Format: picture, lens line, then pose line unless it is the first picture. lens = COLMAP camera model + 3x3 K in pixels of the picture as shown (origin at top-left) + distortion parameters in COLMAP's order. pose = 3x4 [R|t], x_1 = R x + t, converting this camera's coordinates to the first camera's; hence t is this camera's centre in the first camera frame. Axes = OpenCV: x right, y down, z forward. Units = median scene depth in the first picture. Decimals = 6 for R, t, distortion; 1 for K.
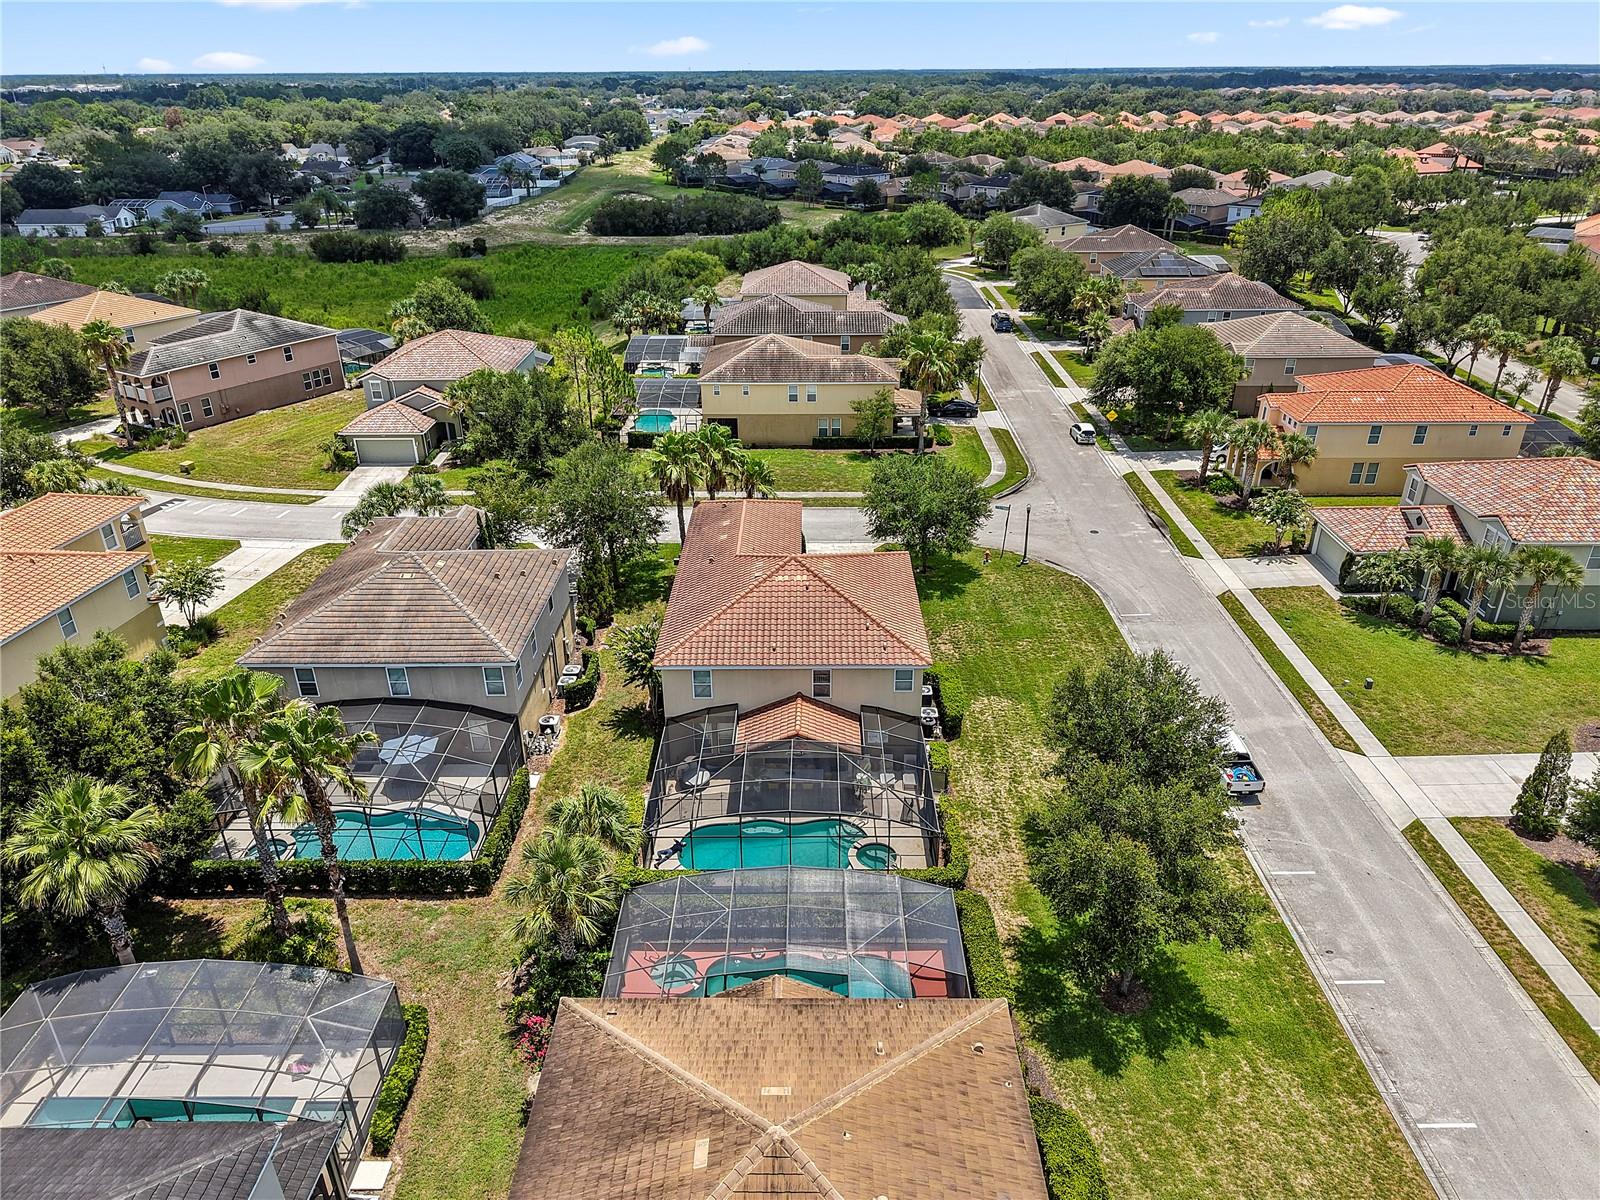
lens RADIAL K [[1068.2, 0, 803.7], [0, 1068.2, 626.2], [0, 0, 1]] dist [0.018598, -0.018938]
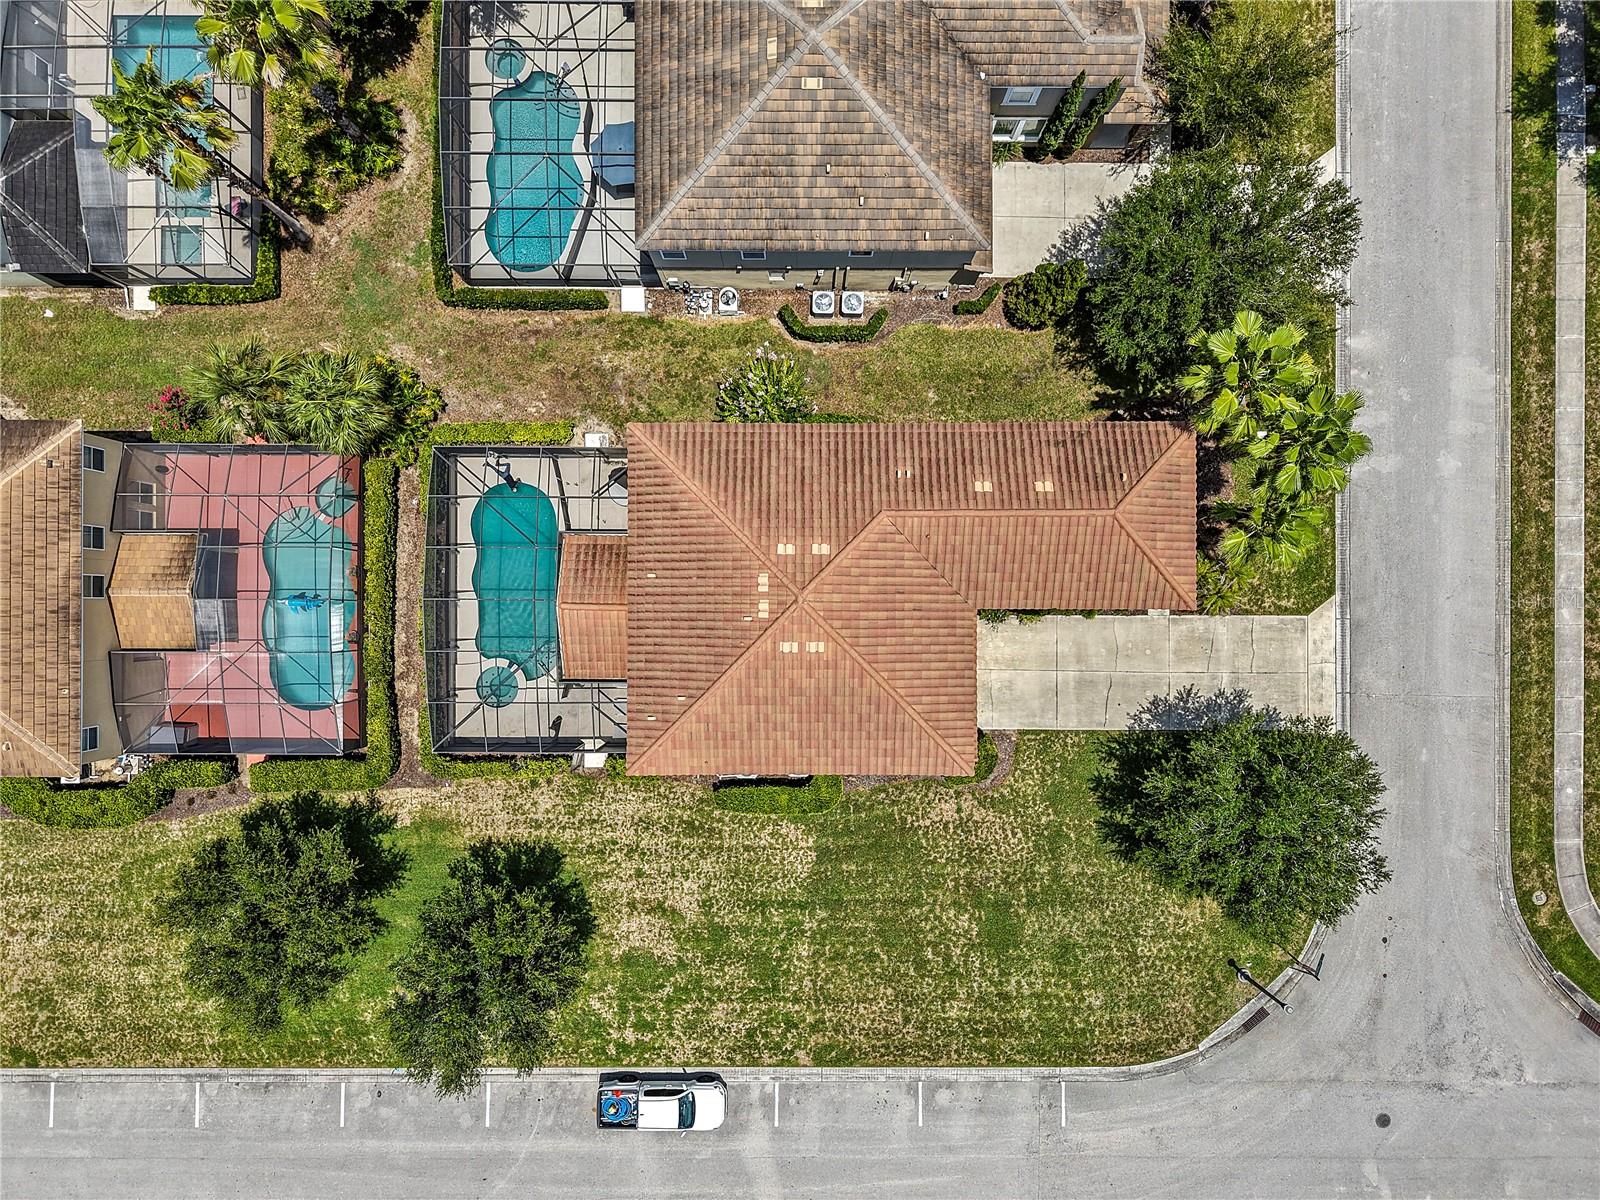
lens RADIAL K [[1068.2, 0, 802.3], [0, 1068.2, 603.1], [0, 0, 1]] dist [0.018598, -0.018938]
pose [[0.003623, 0.999941, -0.010223, 0.000468], [-0.458674, 0.010746, 0.888540, -0.381992], [0.888597, 0.001470, 0.458685, 0.383743]]
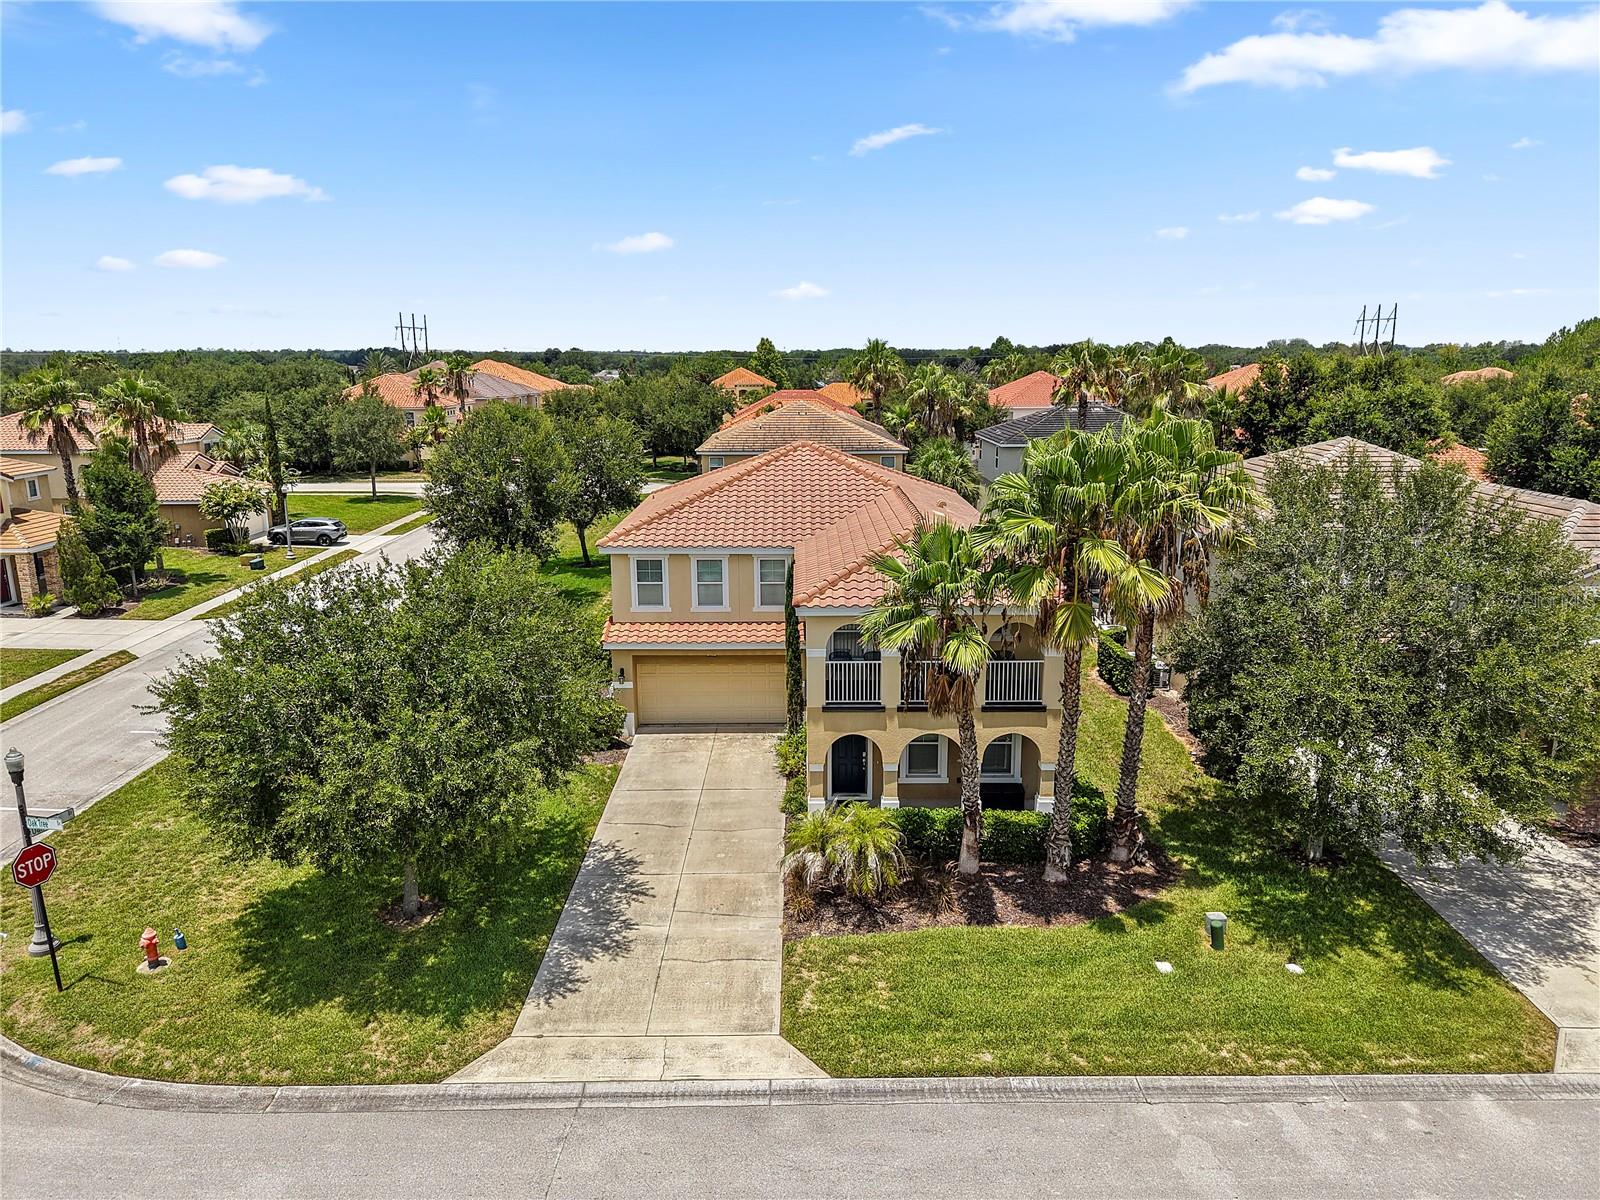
lens RADIAL K [[1068.2, 0, 806.2], [0, 1068.2, 601.5], [0, 0, 1]] dist [0.018598, -0.018938]
pose [[-0.999923, 0.004652, -0.011534, -0.001182], [-0.003964, 0.759824, 0.650116, -0.256103], [0.011789, 0.650112, -0.759747, 0.906858]]
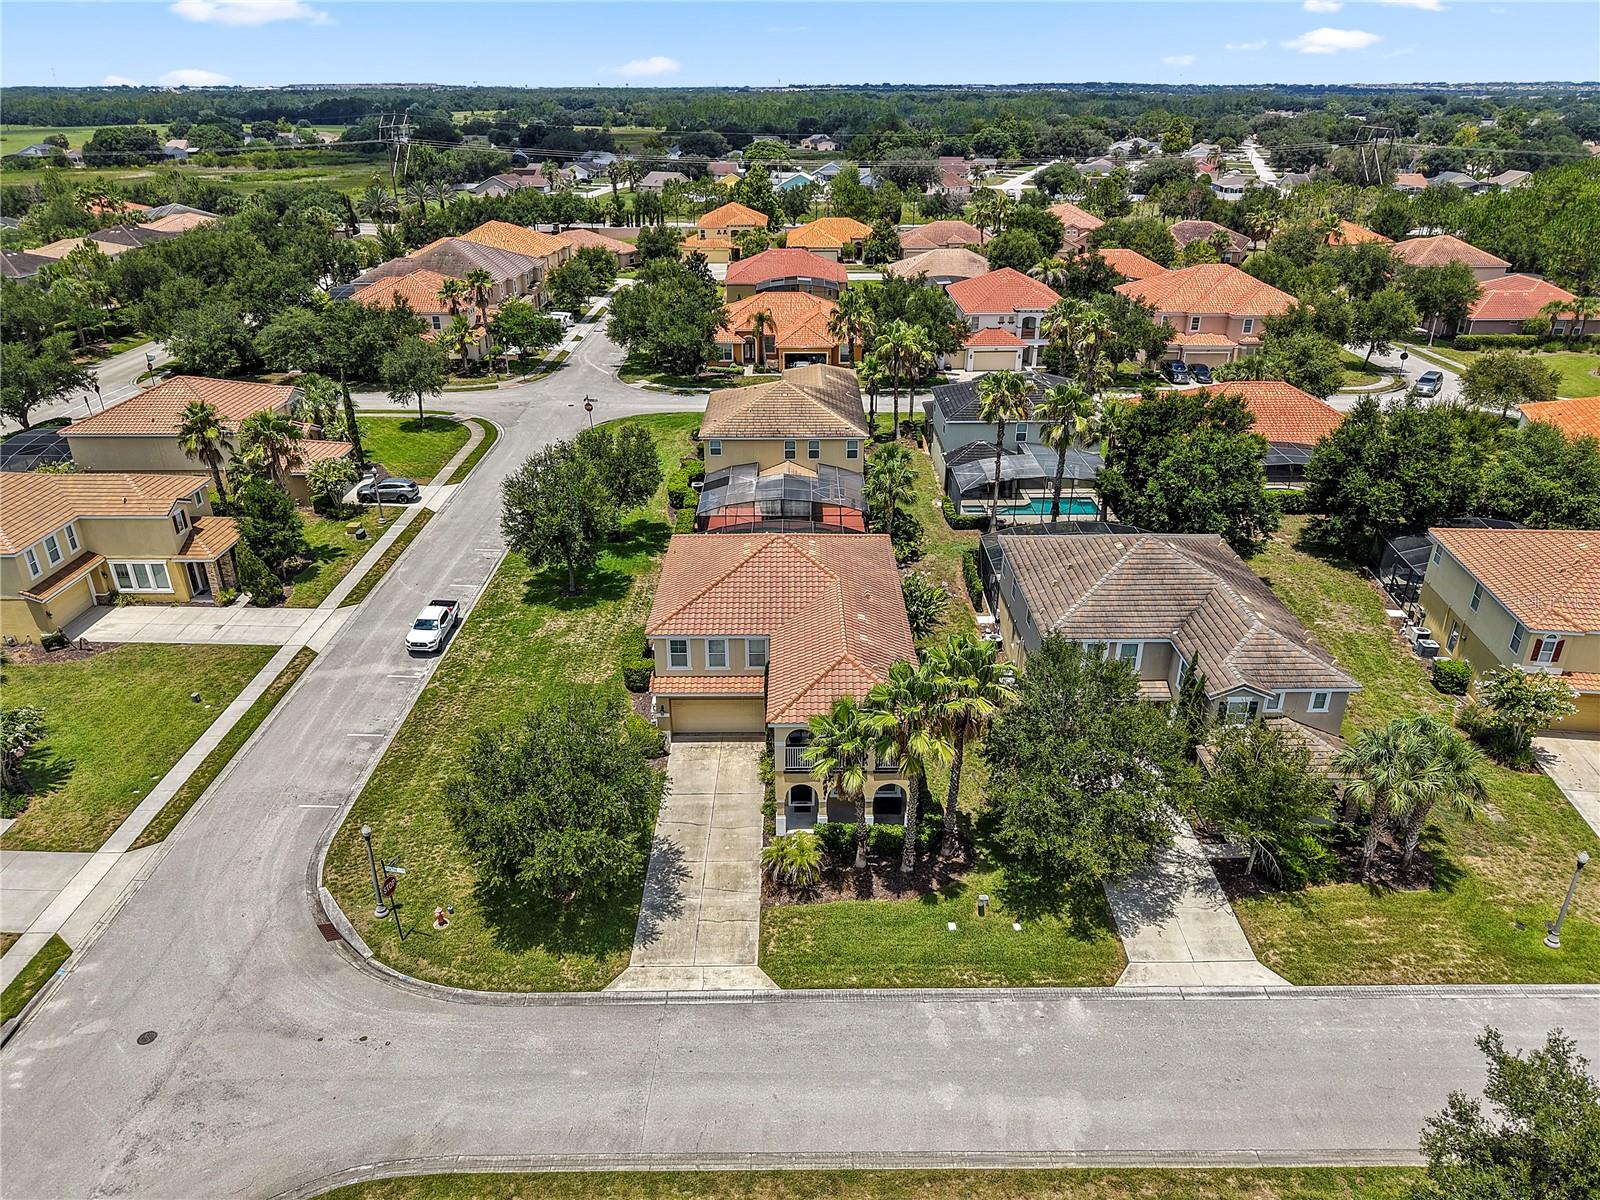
lens RADIAL K [[1068.2, 0, 810.1], [0, 1068.2, 610.8], [0, 0, 1]] dist [0.018598, -0.018938]
pose [[-0.999826, 0.003828, -0.018281, -0.011755], [-0.012427, 0.594353, 0.804108, -0.490068], [0.013944, 0.804195, -0.594202, 0.945982]]
